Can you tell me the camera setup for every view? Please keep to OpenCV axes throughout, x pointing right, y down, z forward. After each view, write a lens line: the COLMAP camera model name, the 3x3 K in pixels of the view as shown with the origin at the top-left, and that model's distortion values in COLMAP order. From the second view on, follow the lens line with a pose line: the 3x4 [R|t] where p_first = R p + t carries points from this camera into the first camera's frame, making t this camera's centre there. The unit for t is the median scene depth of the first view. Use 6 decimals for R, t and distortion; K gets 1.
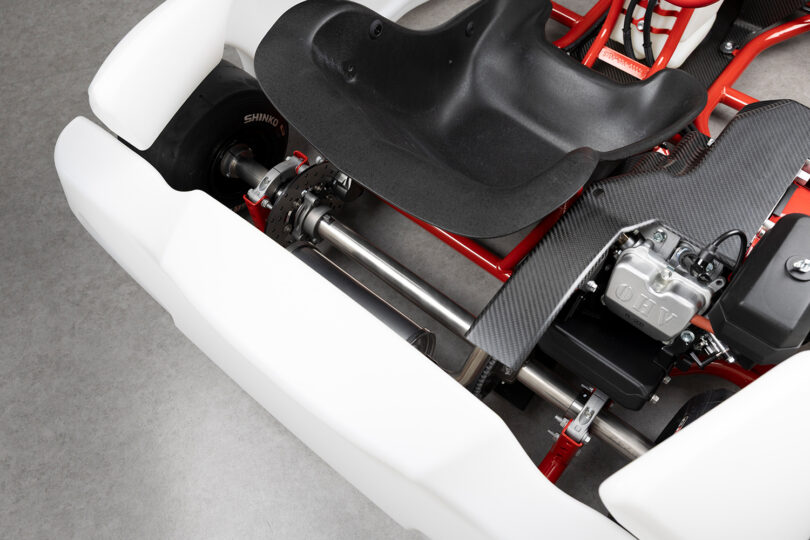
lens RADIAL K [[677.2, 0, 405.0], [0, 677.2, 270.0], [0, 0, 1]] dist [0.003225, 0.007058]
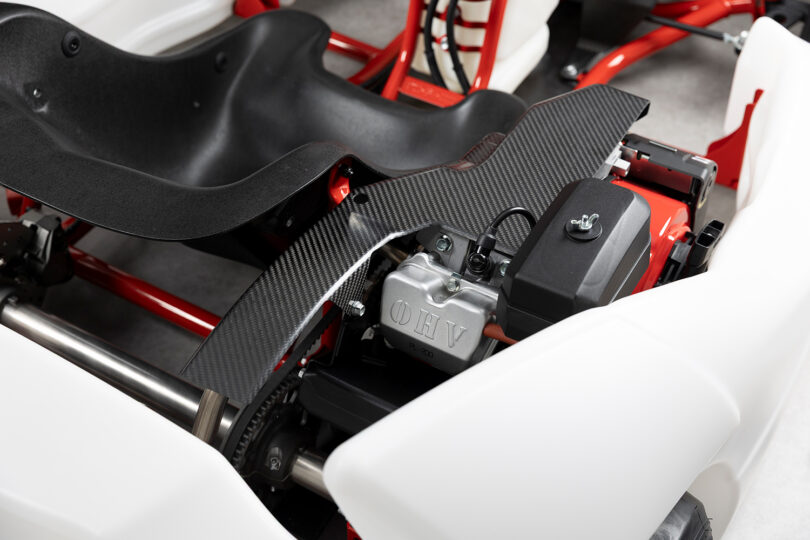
lens RADIAL K [[1162.3, 0, 405.0], [0, 1162.3, 270.0], [0, 0, 1]] dist [0.016724, 0.074953]
pose [[0.989100, -0.077093, 0.125453, 0.141293], [0.110489, 0.951766, -0.286241, 0.293914], [-0.097334, 0.296982, 0.949909, -0.190185]]
